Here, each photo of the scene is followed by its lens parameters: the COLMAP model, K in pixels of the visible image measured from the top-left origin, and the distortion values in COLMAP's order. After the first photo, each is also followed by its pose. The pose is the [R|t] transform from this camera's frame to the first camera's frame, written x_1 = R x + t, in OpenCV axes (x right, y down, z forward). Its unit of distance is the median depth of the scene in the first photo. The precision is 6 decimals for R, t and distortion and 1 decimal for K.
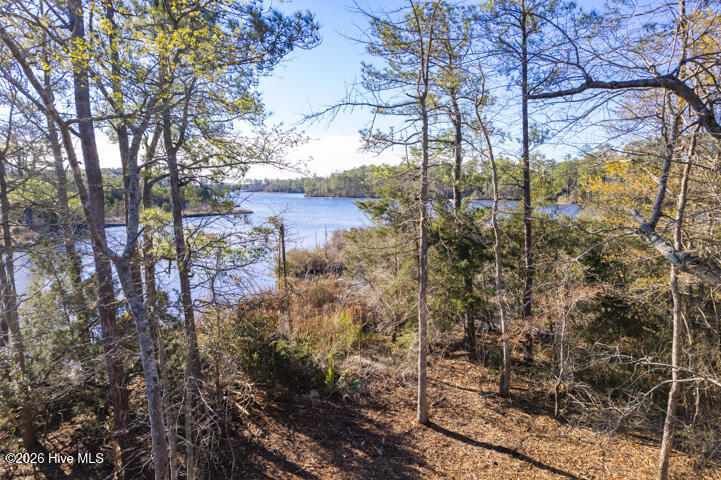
lens RADIAL K [[466.9, 0, 360.2], [0, 466.9, 240.0], [0, 0, 1]] dist [-0.052131, 0.019694]
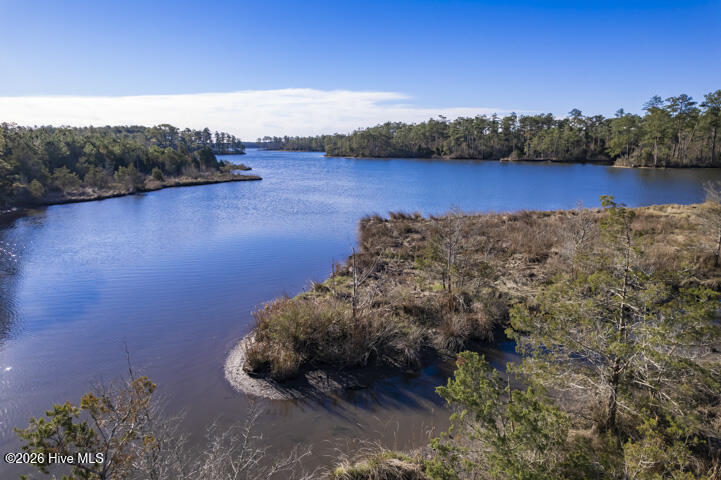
lens RADIAL K [[466.9, 0, 359.6], [0, 466.9, 238.6], [0, 0, 1]] dist [-0.052131, 0.019694]
pose [[0.998878, 0.007954, -0.046682, -0.149103], [-0.003883, 0.996231, 0.086653, -0.295231], [0.047195, -0.086374, 0.995144, 1.837813]]
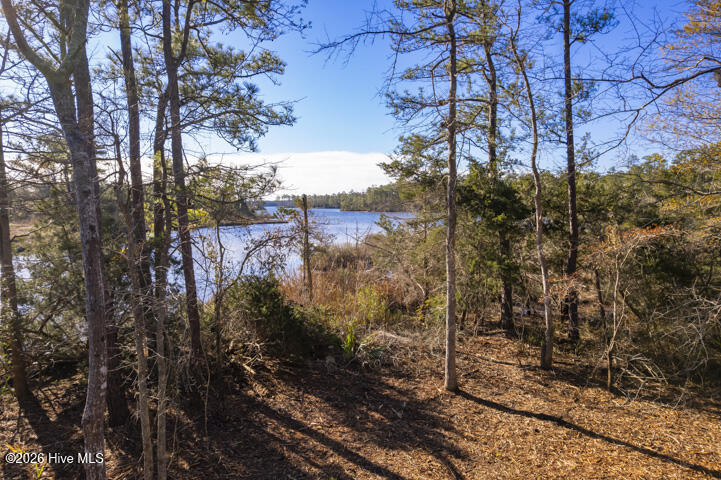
lens RADIAL K [[466.9, 0, 357.6], [0, 466.9, 238.9], [0, 0, 1]] dist [-0.052131, 0.019694]
pose [[0.996482, 0.006982, -0.083520, 0.029176], [-0.010191, 0.999224, -0.038057, 0.137050], [0.083190, 0.038775, 0.995779, 0.099933]]
